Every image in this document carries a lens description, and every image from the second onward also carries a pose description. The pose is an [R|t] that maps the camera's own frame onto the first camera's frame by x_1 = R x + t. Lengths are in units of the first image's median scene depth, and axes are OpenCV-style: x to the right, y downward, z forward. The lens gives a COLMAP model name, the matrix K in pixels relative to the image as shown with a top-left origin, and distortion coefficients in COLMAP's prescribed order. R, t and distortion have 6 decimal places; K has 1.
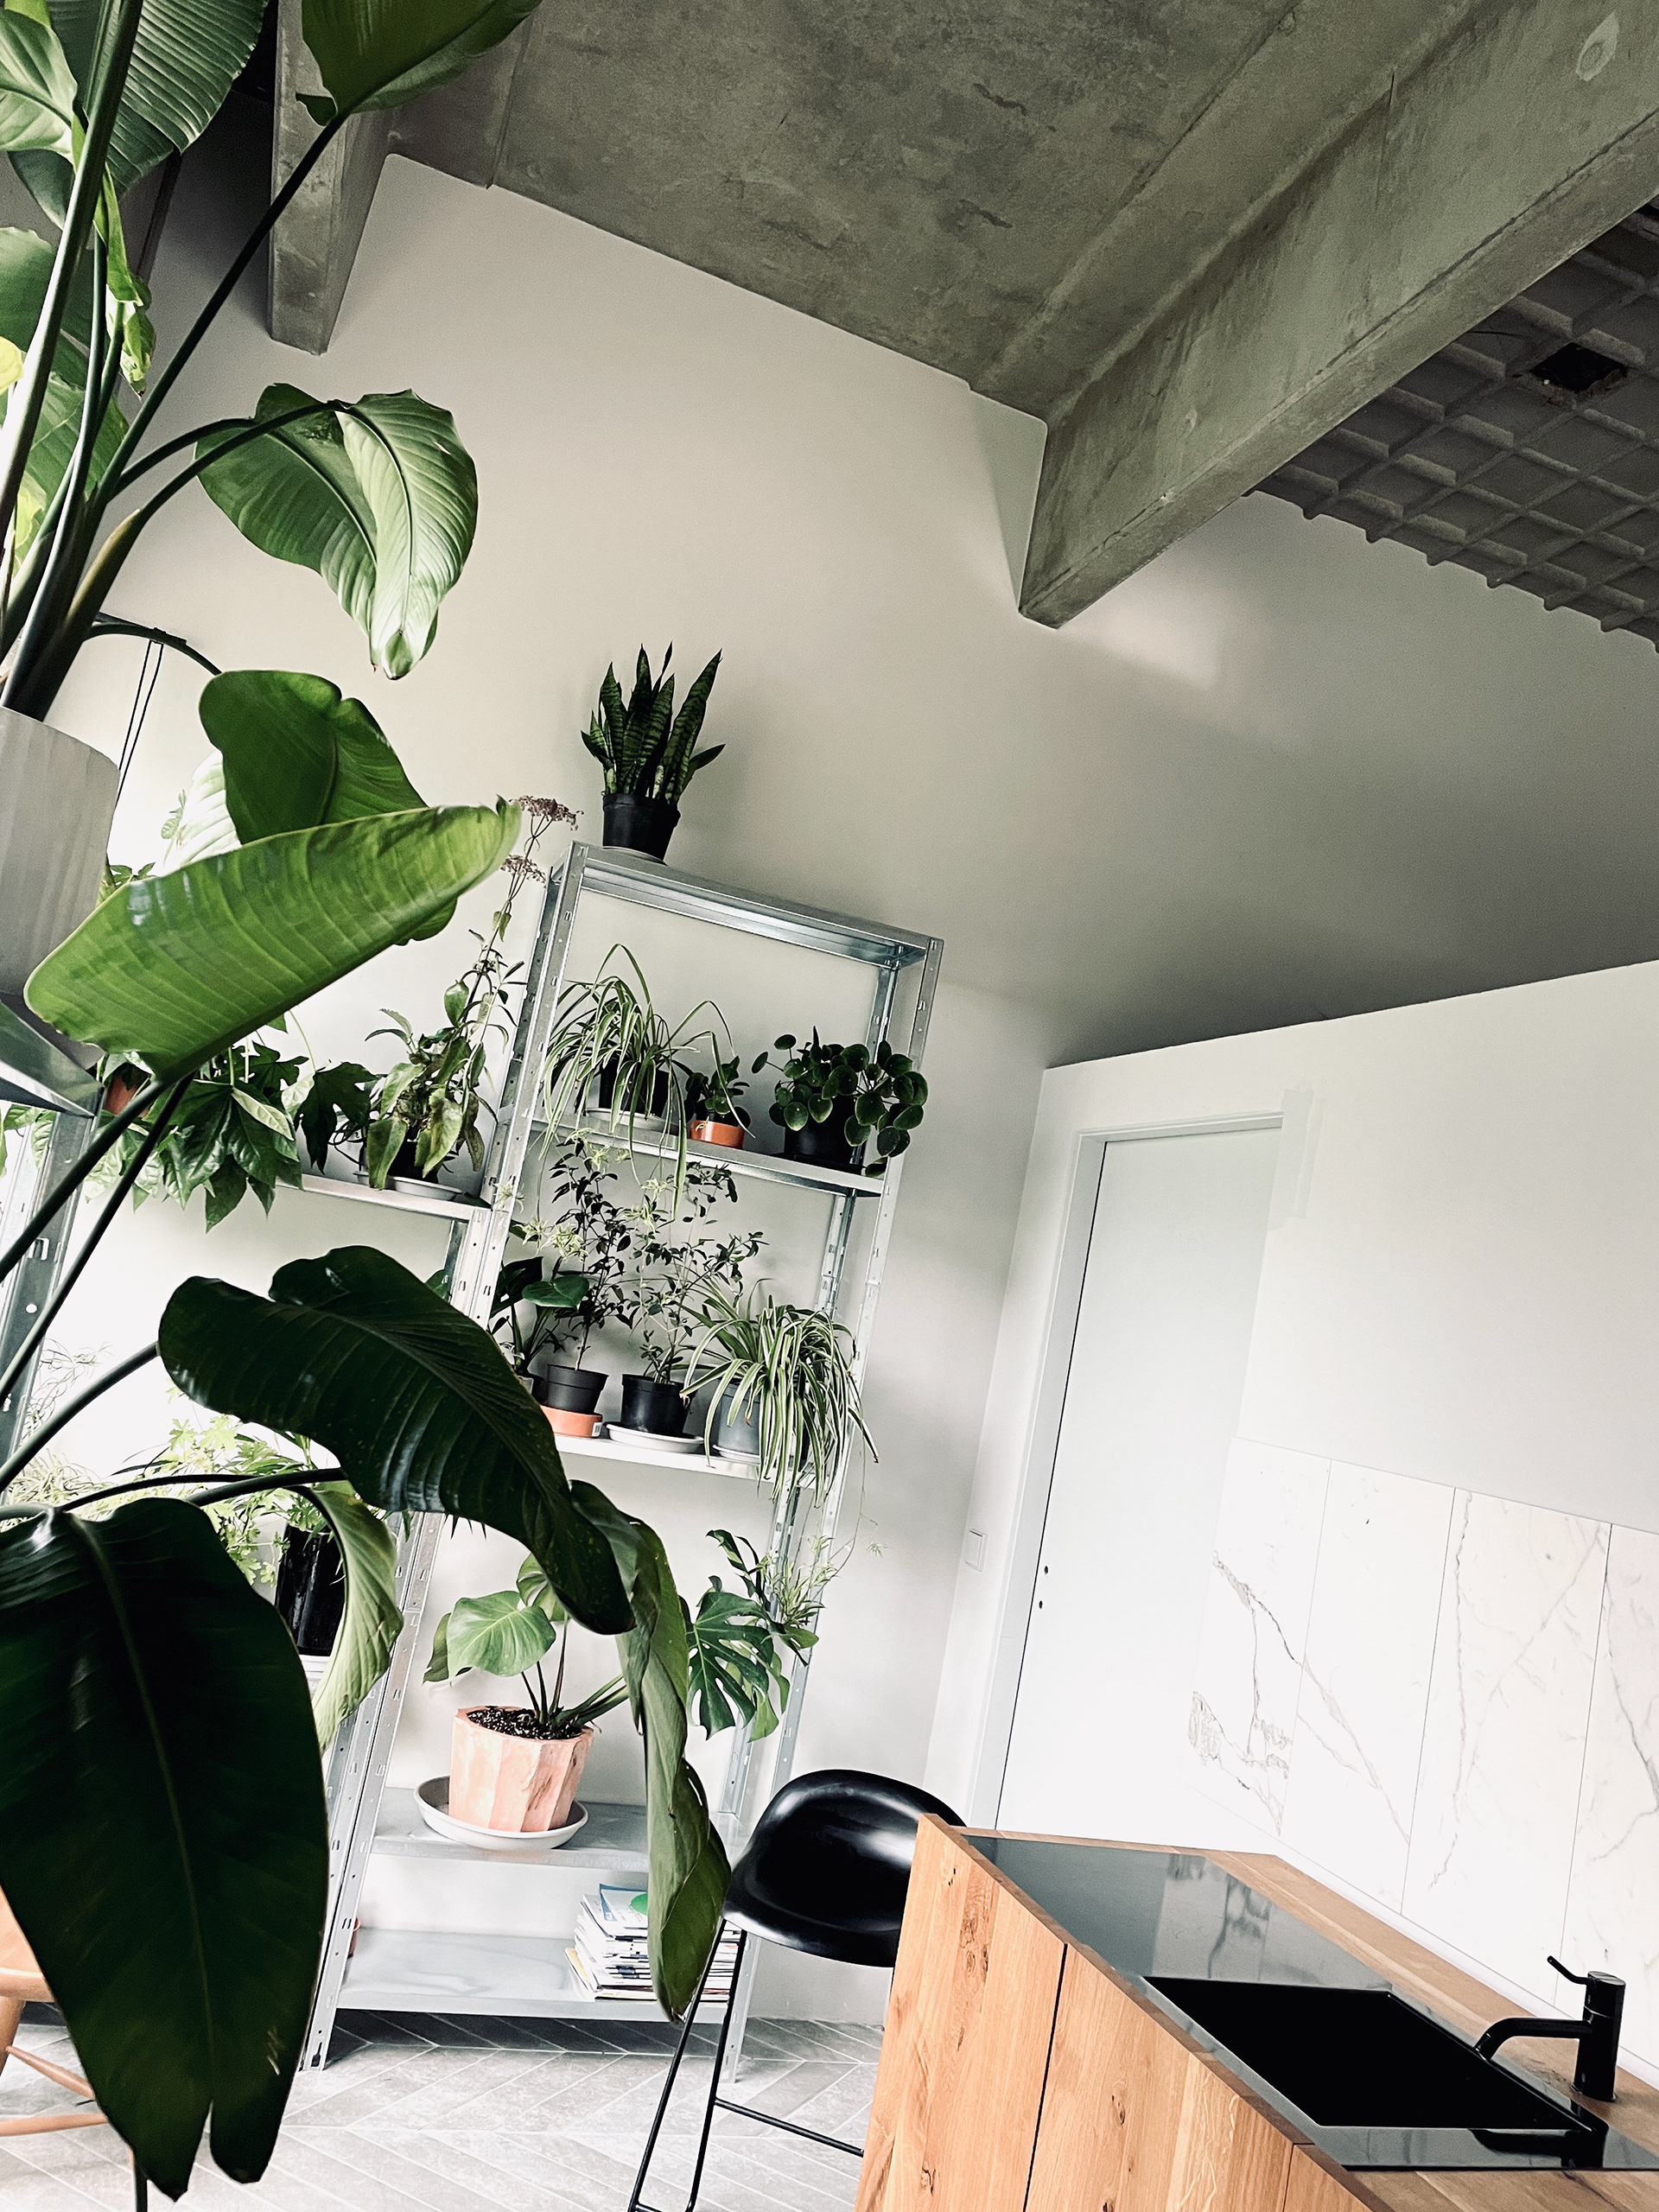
lens RADIAL K [[1662.7, 0, 829.5], [0, 1662.7, 1106.0], [0, 0, 1]] dist [0.121287, -0.144920]
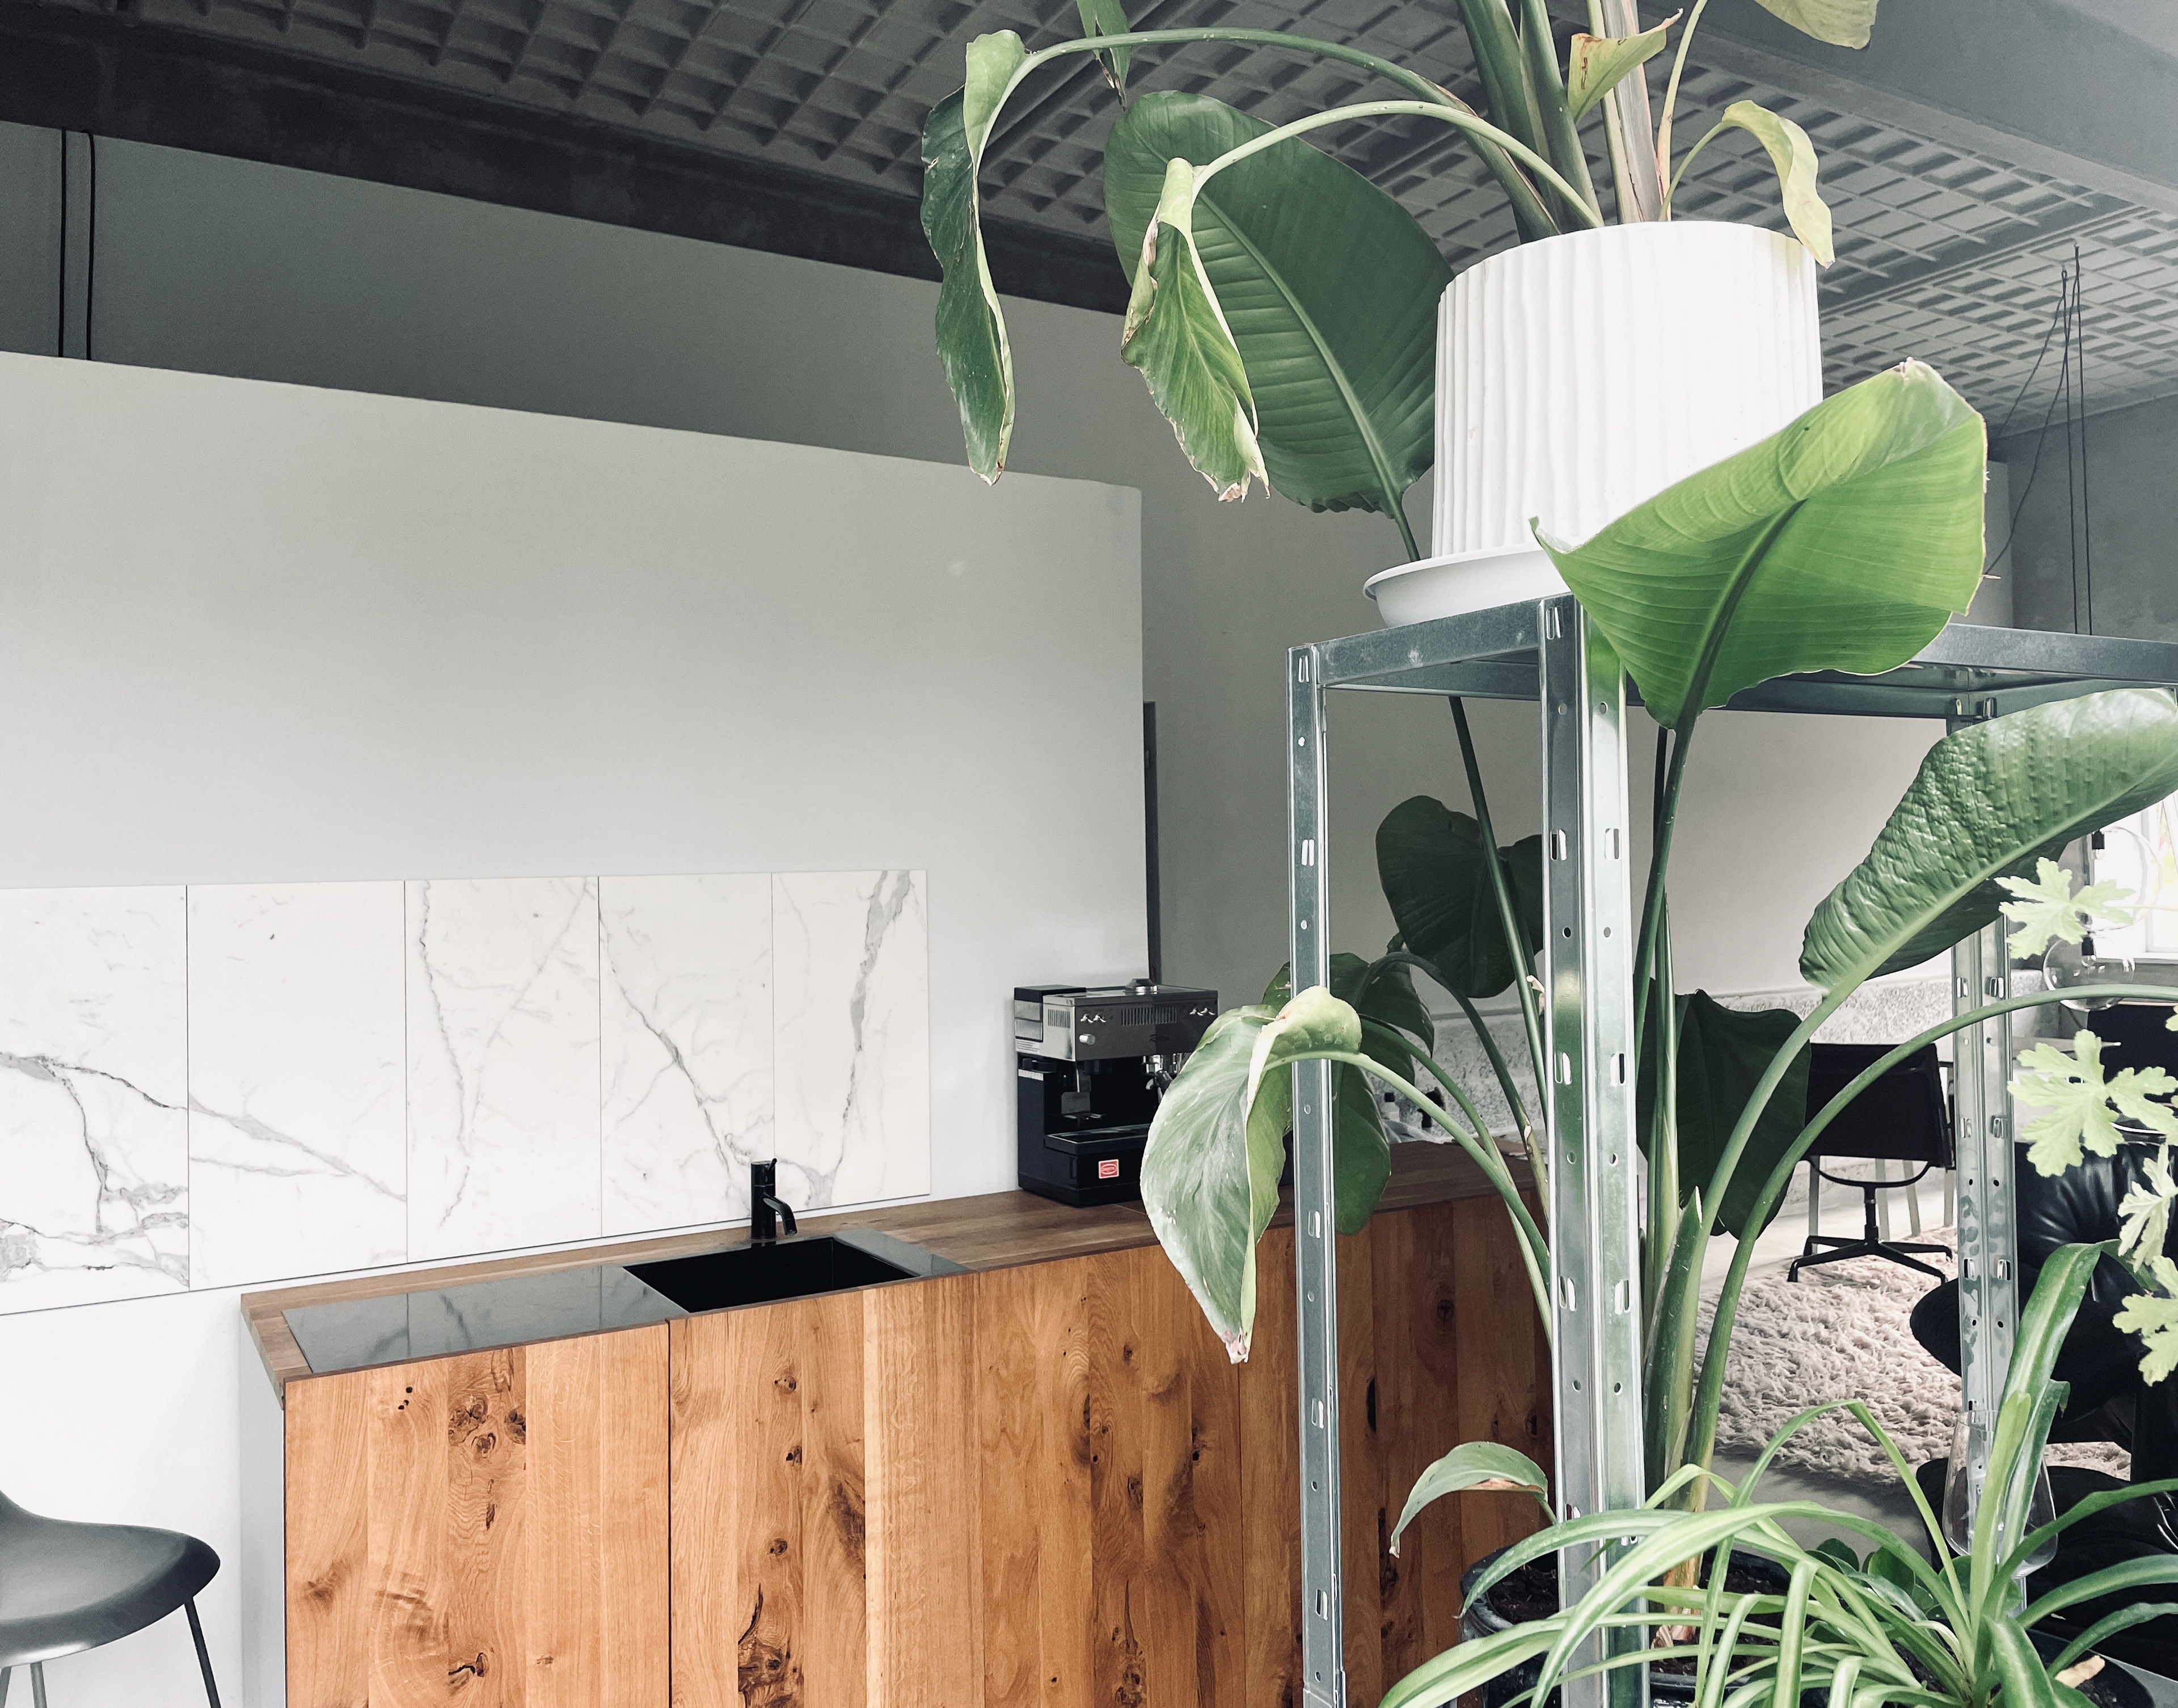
lens RADIAL K [[1684.0, 0, 1089.0], [0, 1684.0, 854.0], [0, 0, 1]] dist [-0.002243, -0.002071]
pose [[-0.200664, -0.156449, 0.967087, -0.903208], [-0.135014, 0.982163, 0.130873, 0.011720], [-0.970312, -0.104309, -0.218208, 0.976501]]
